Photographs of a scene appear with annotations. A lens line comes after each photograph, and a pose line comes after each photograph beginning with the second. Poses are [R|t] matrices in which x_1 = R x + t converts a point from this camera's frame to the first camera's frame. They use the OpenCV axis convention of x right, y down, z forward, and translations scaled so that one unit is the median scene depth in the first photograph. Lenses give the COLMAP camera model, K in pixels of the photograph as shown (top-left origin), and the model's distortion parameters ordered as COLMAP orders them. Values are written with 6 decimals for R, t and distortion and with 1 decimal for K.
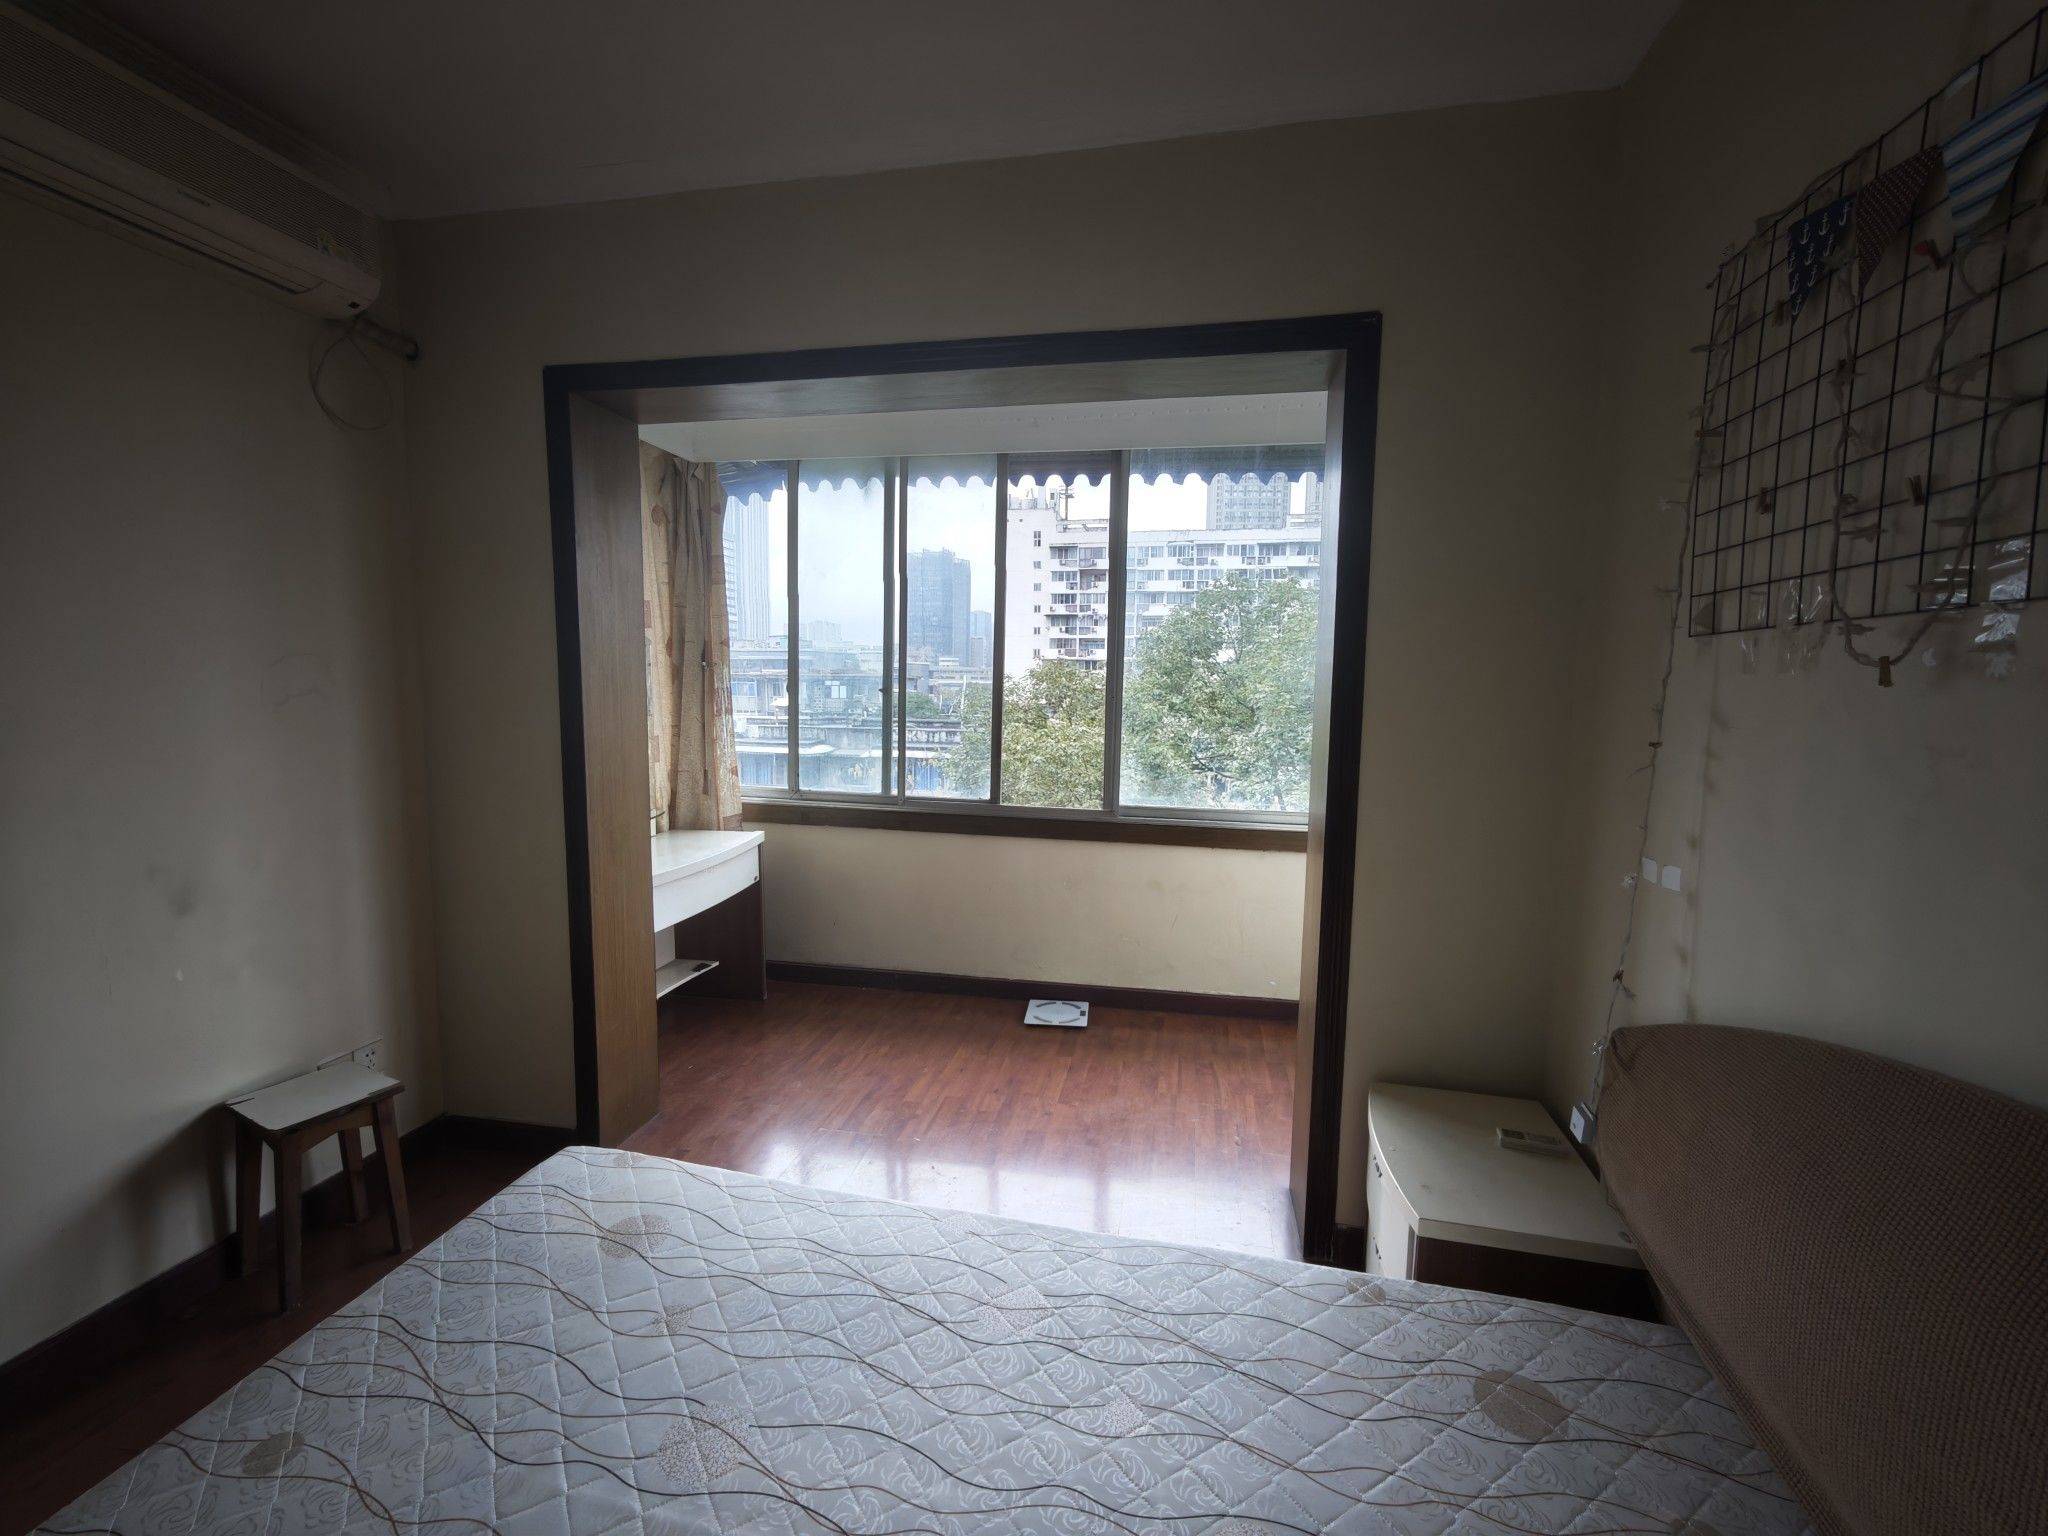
lens RADIAL K [[847.4, 0, 1019.9], [0, 847.4, 768.0], [0, 0, 1]] dist [0.009935, 0.001962]
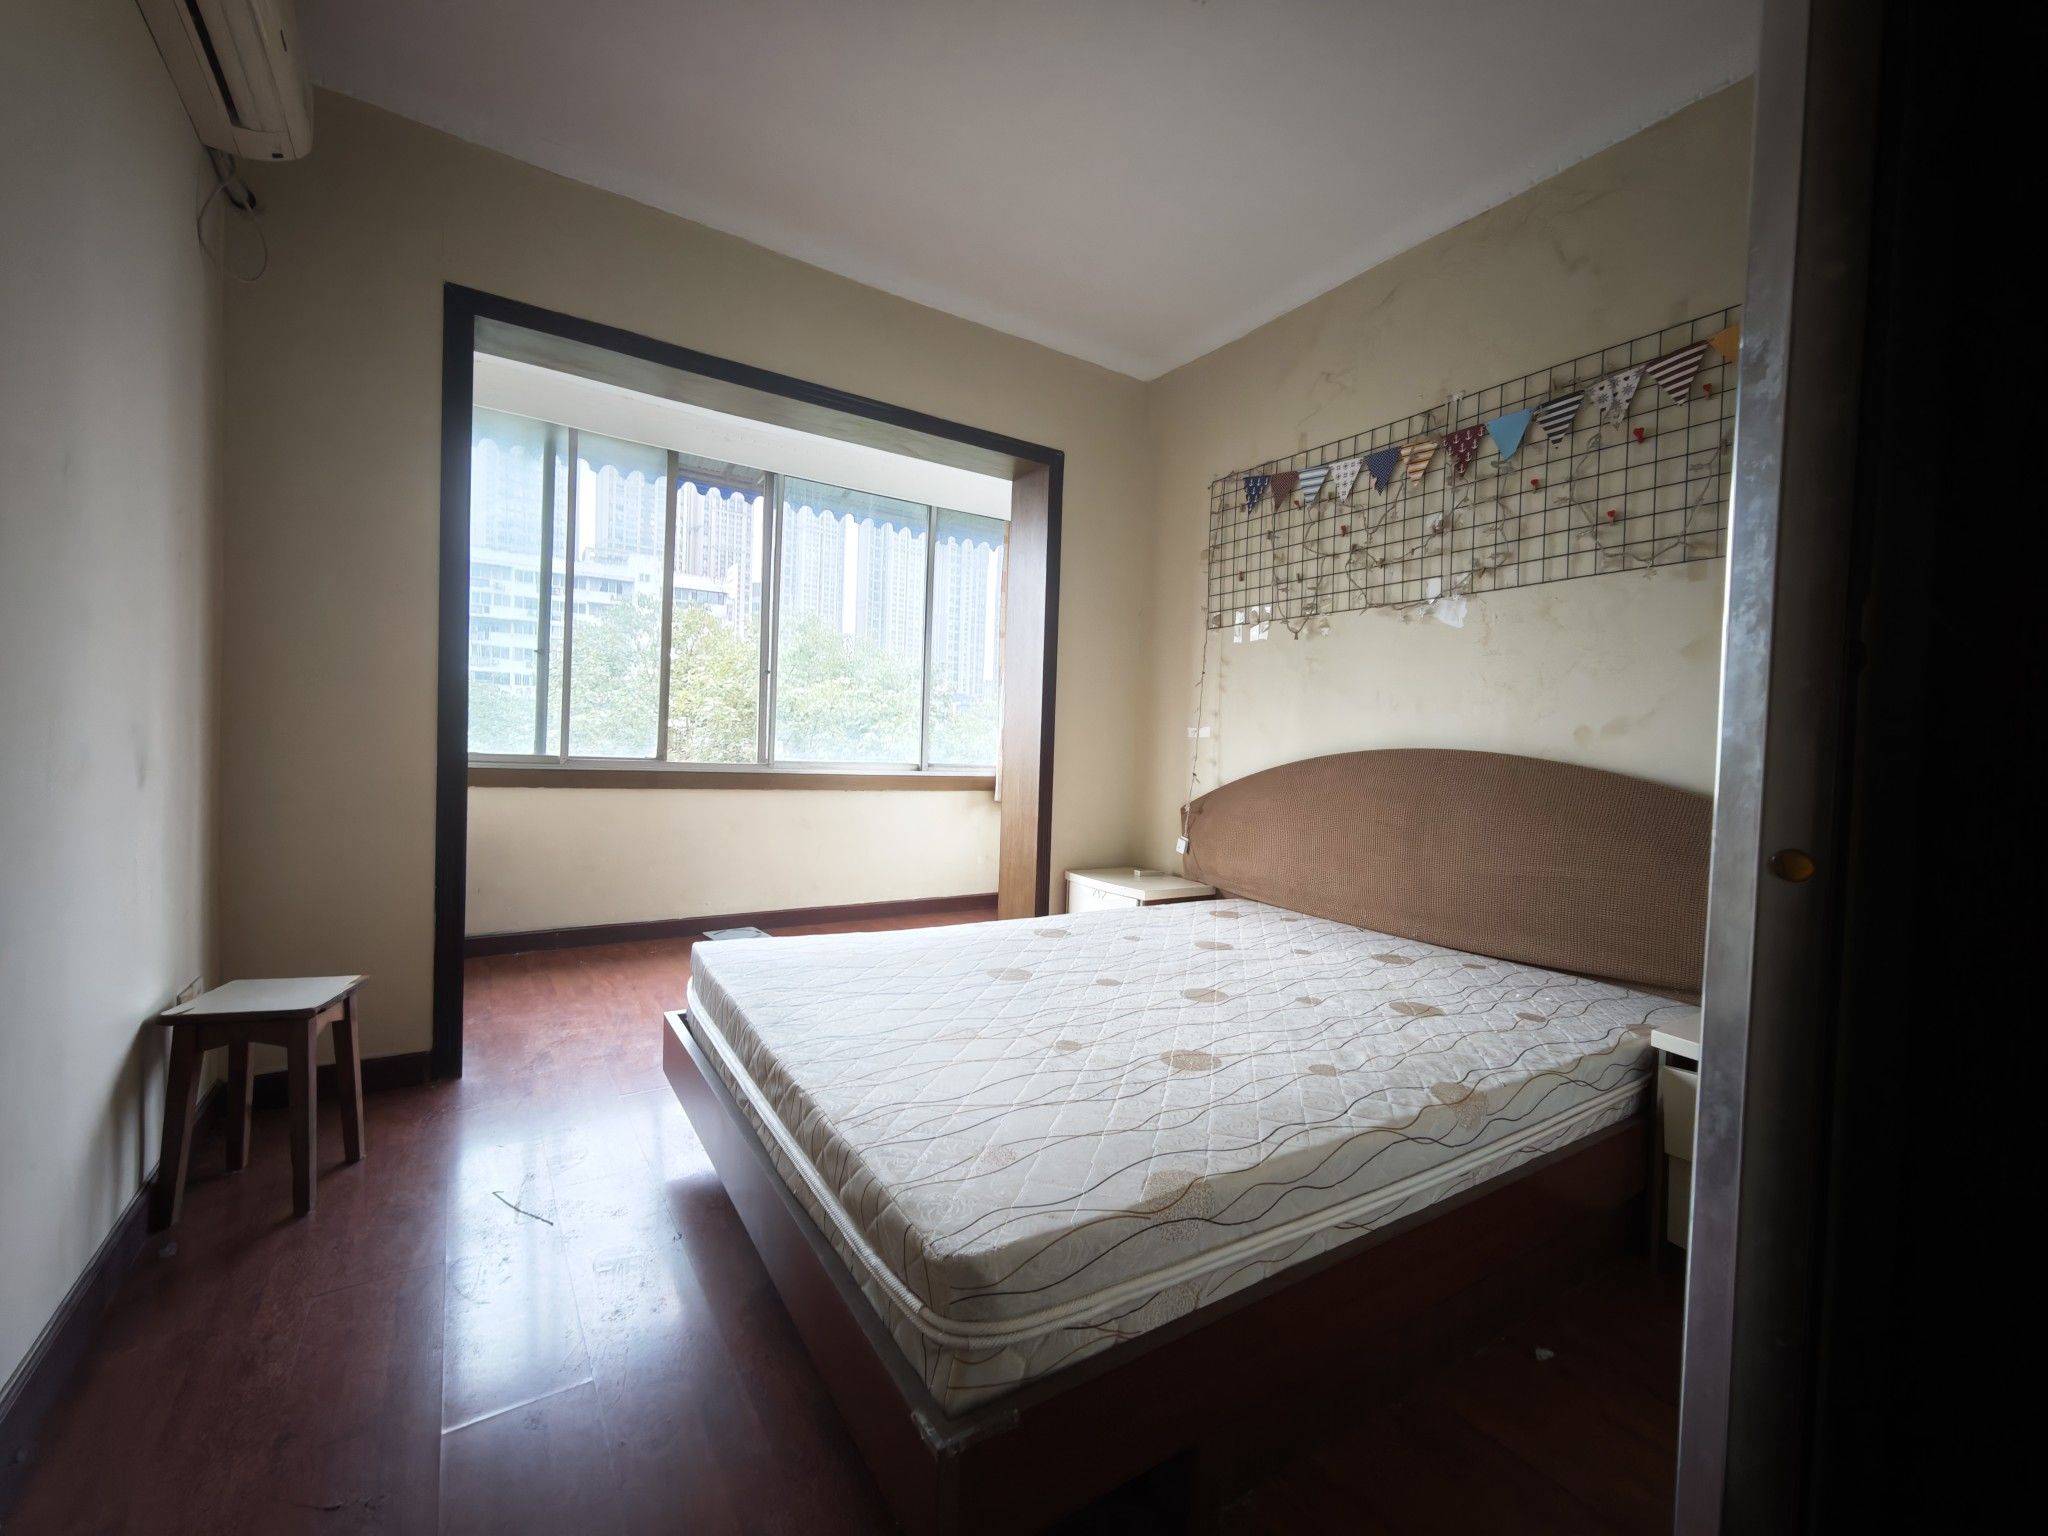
lens RADIAL K [[847.4, 0, 1022.5], [0, 847.4, 760.0], [0, 0, 1]] dist [0.009935, 0.001962]
pose [[0.710193, -0.001023, 0.704006, -1.322248], [0.044235, 0.998088, -0.043173, 0.306148], [-0.702616, 0.061804, 0.708880, -0.313339]]
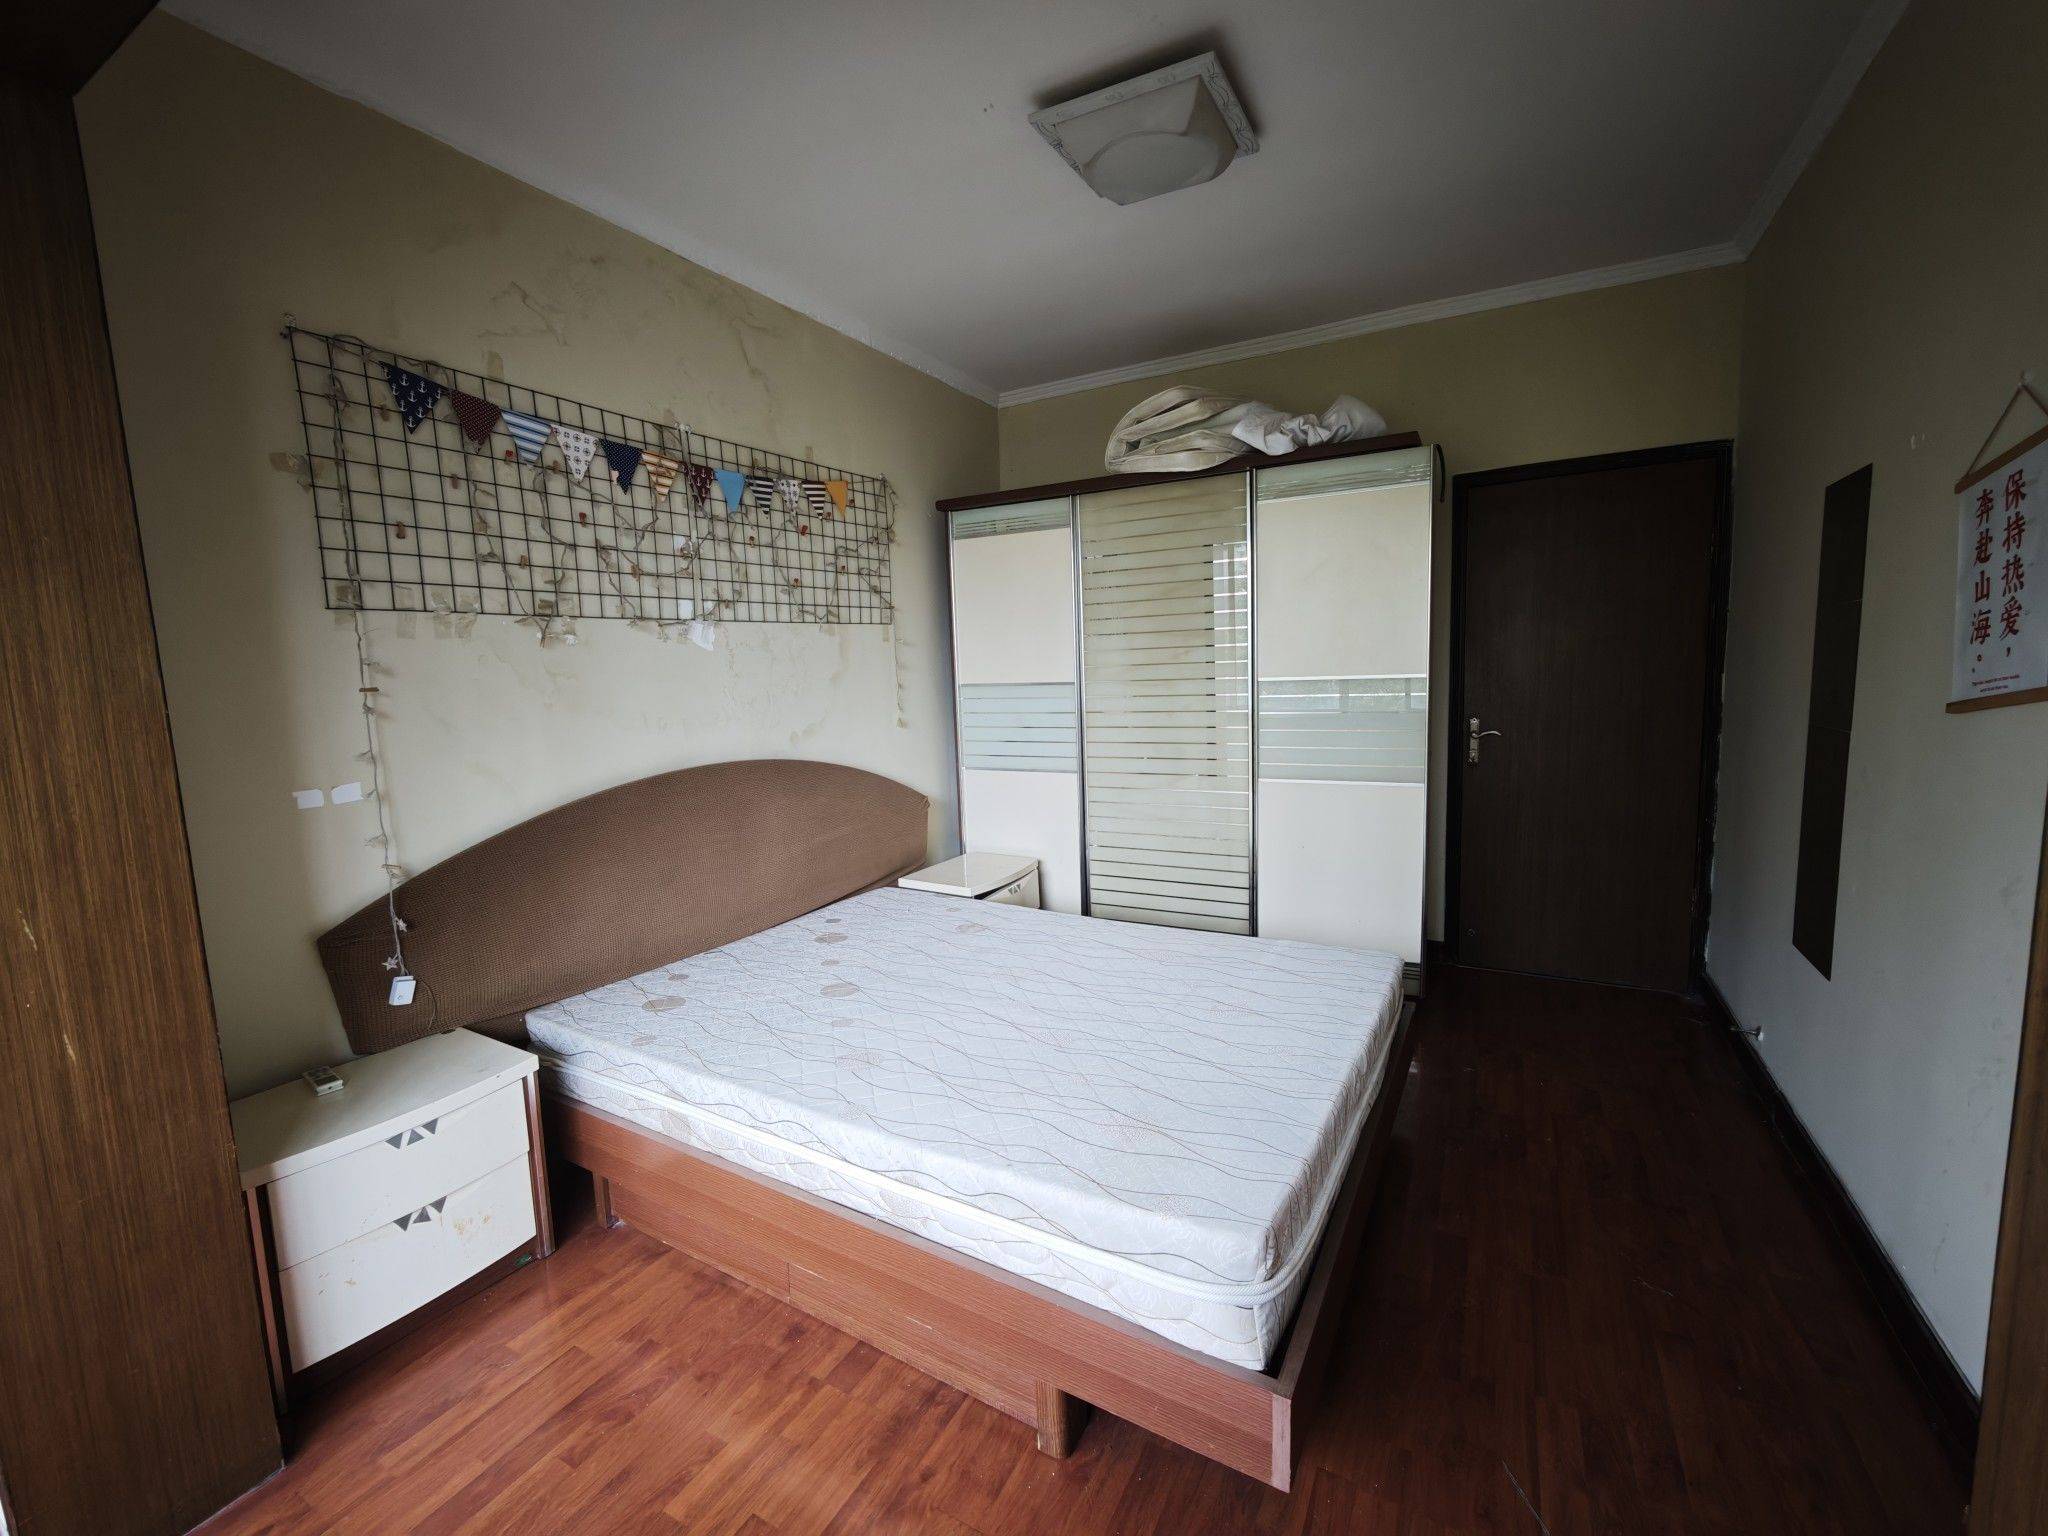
lens RADIAL K [[847.4, 0, 1028.2], [0, 847.4, 766.6], [0, 0, 1]] dist [0.009935, 0.001962]
pose [[-0.952892, -0.013556, 0.303008, -0.678046], [0.054509, 0.975082, 0.215044, -0.146657], [-0.298373, 0.221430, -0.928408, 2.041855]]
